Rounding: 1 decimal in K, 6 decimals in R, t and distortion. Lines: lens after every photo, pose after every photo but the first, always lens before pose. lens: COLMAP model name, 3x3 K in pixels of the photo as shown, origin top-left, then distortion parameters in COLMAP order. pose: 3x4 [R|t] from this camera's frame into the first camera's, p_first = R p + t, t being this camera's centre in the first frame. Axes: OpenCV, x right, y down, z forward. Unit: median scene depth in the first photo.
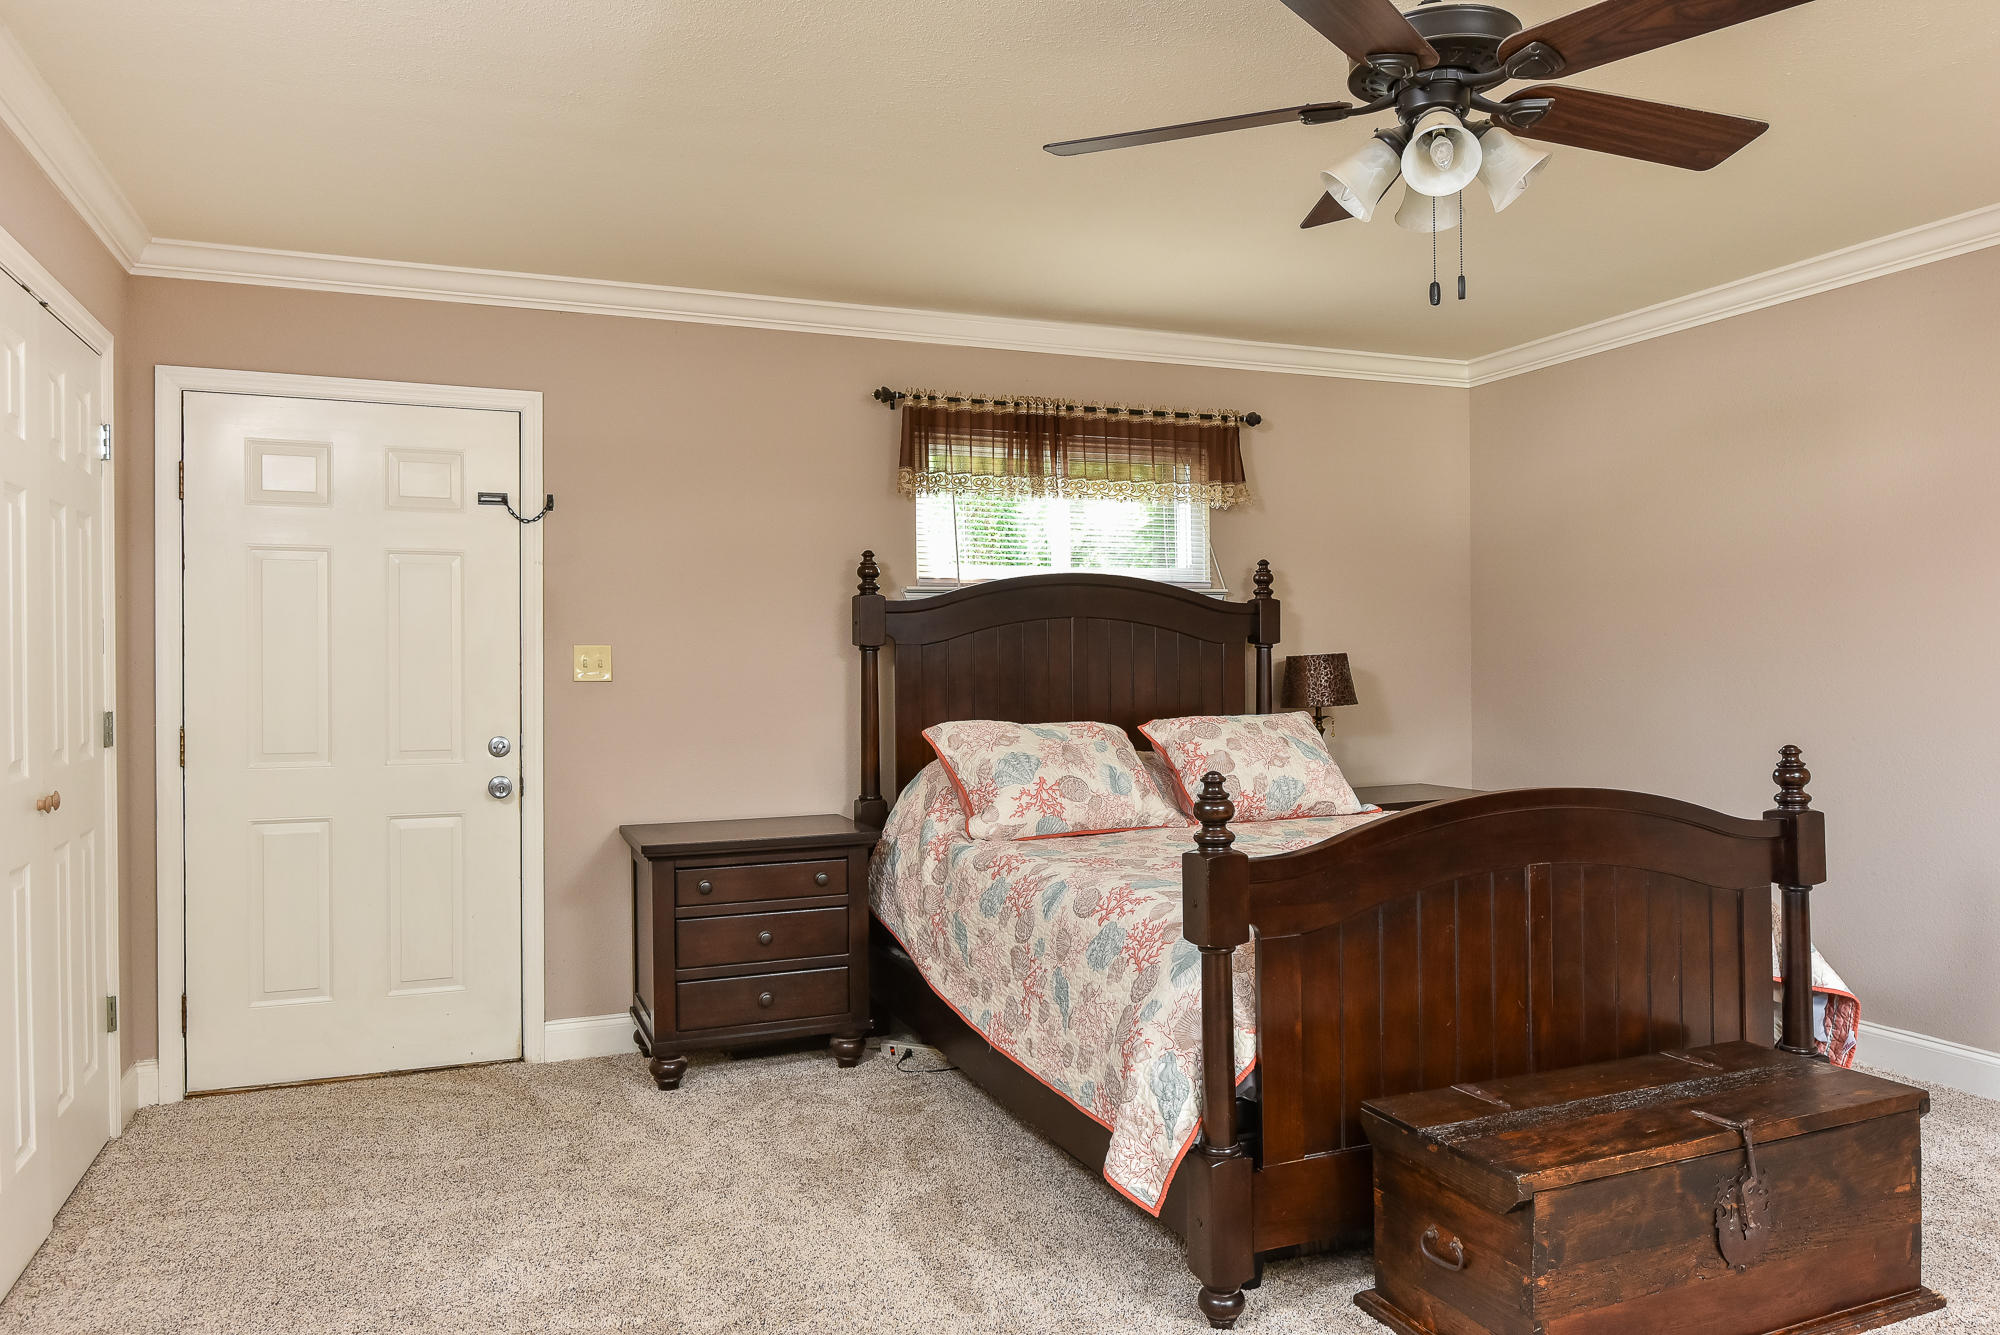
lens RADIAL K [[1367.3, 0, 1000.0], [0, 1367.3, 667.5], [0, 0, 1]] dist [0.049288, -0.000370]
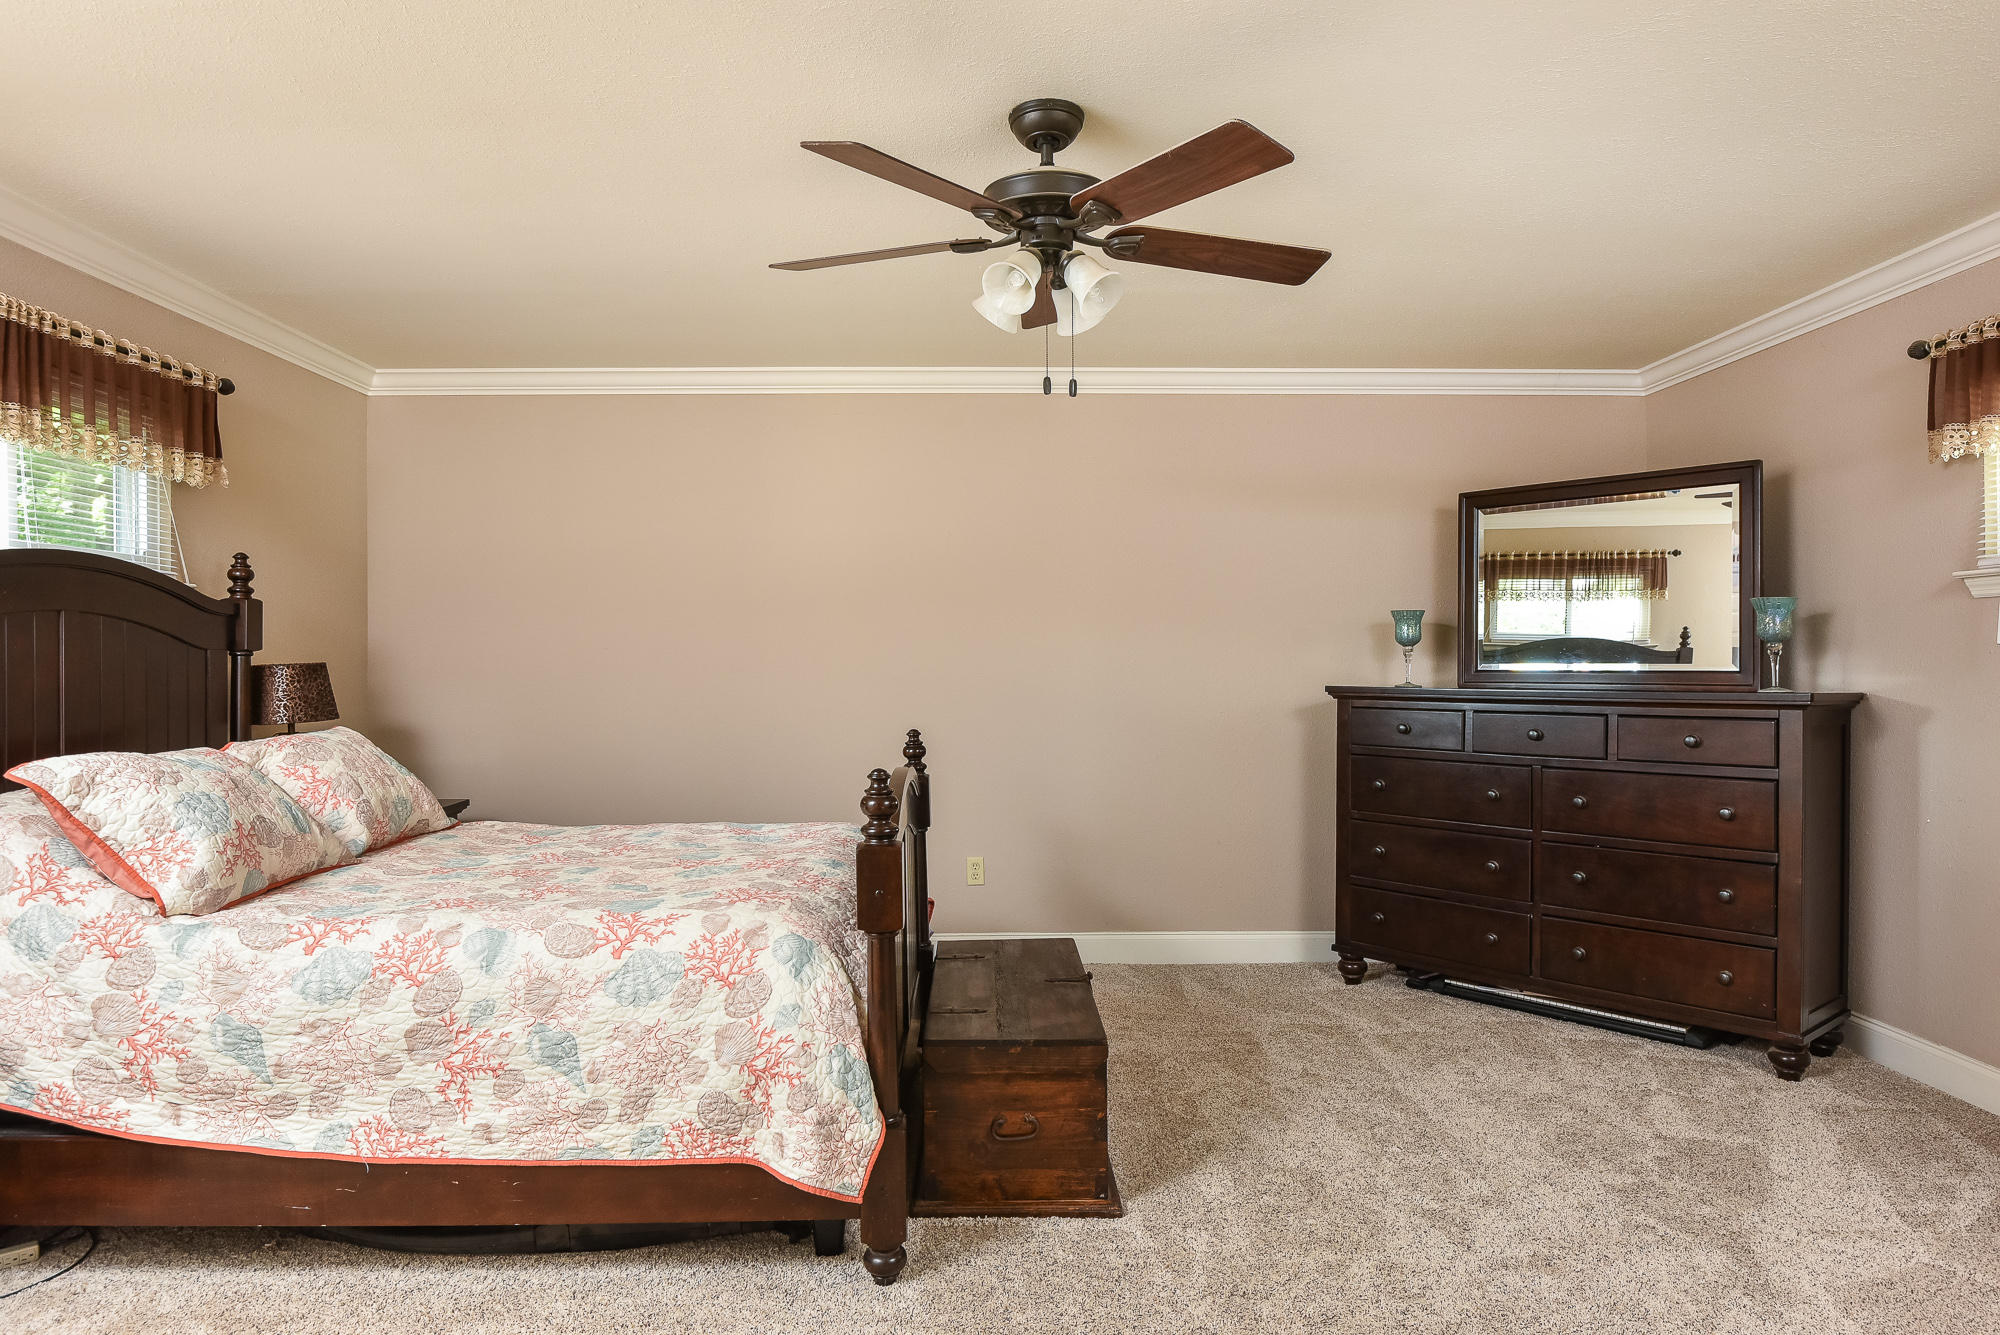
lens RADIAL K [[1288.7, 0, 997.8], [0, 1288.7, 627.6], [0, 0, 1]] dist [-0.000399, 0.000743]
pose [[0.377084, 0.034744, 0.925527, -0.514335], [0.006298, 0.999177, -0.040075, 0.004838], [-0.926158, 0.020941, 0.376555, 0.362629]]
